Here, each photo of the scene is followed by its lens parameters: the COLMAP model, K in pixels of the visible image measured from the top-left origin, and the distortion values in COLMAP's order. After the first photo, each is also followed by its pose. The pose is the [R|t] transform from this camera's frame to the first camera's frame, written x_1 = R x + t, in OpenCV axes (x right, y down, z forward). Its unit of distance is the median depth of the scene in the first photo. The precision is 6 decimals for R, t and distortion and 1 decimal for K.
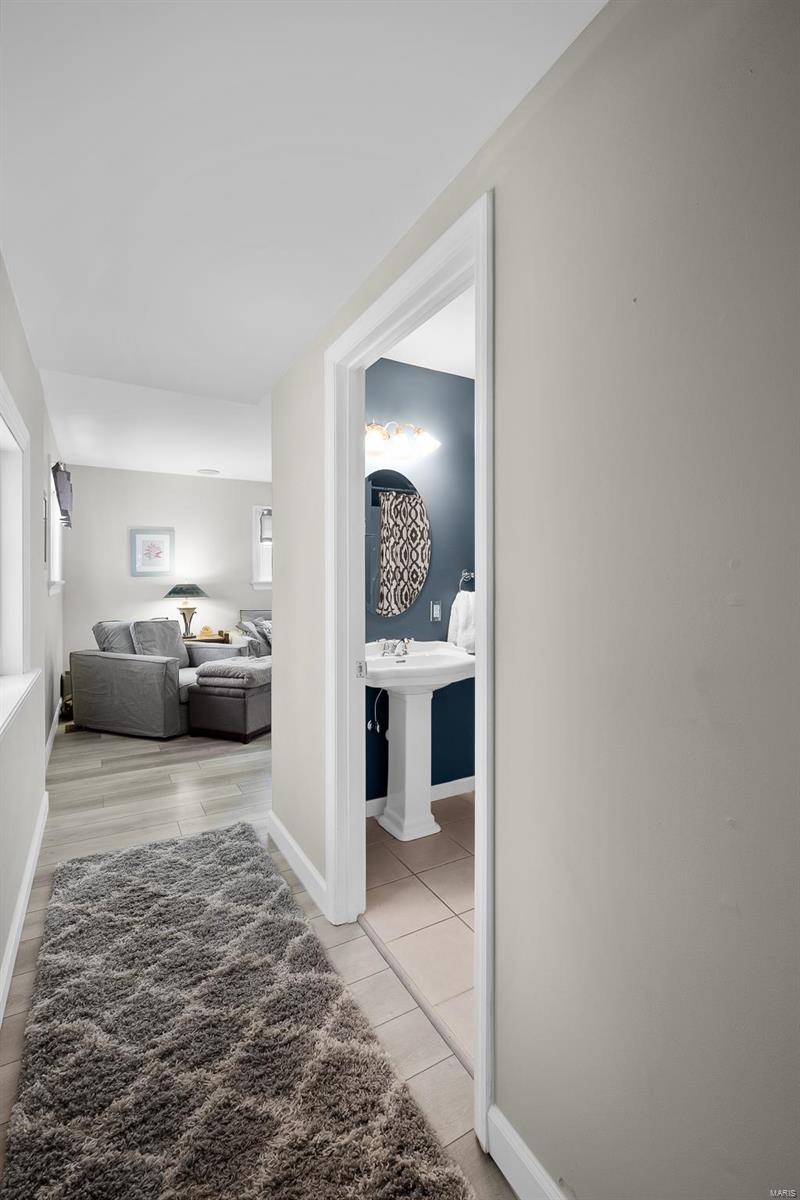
lens RADIAL K [[527.9, 0, 397.3], [0, 527.9, 582.4], [0, 0, 1]] dist [-0.001100, -0.000322]
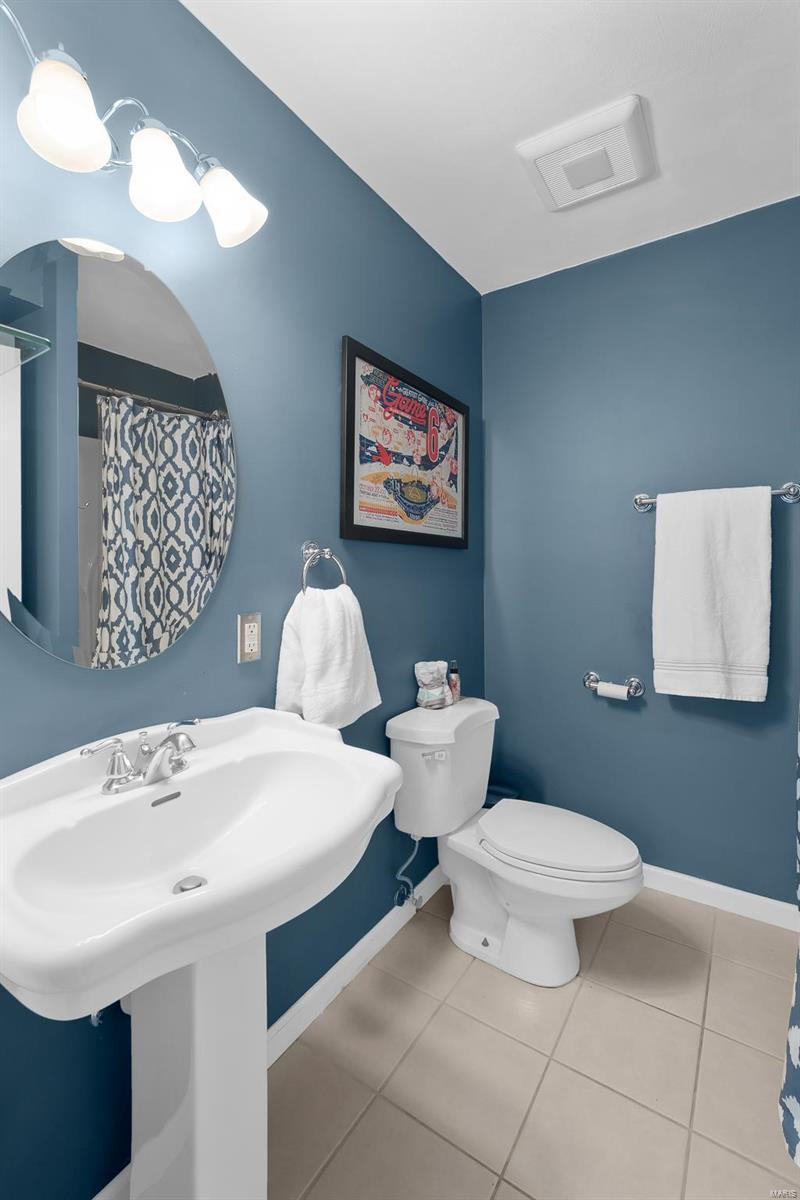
lens RADIAL K [[527.9, 0, 397.3], [0, 527.9, 582.4], [0, 0, 1]] dist [-0.001100, -0.000322]
pose [[0.891719, -0.012904, 0.452406, -0.008288], [0.002830, 0.999733, 0.022937, 0.000623], [-0.452581, -0.019173, 0.891517, 0.402762]]
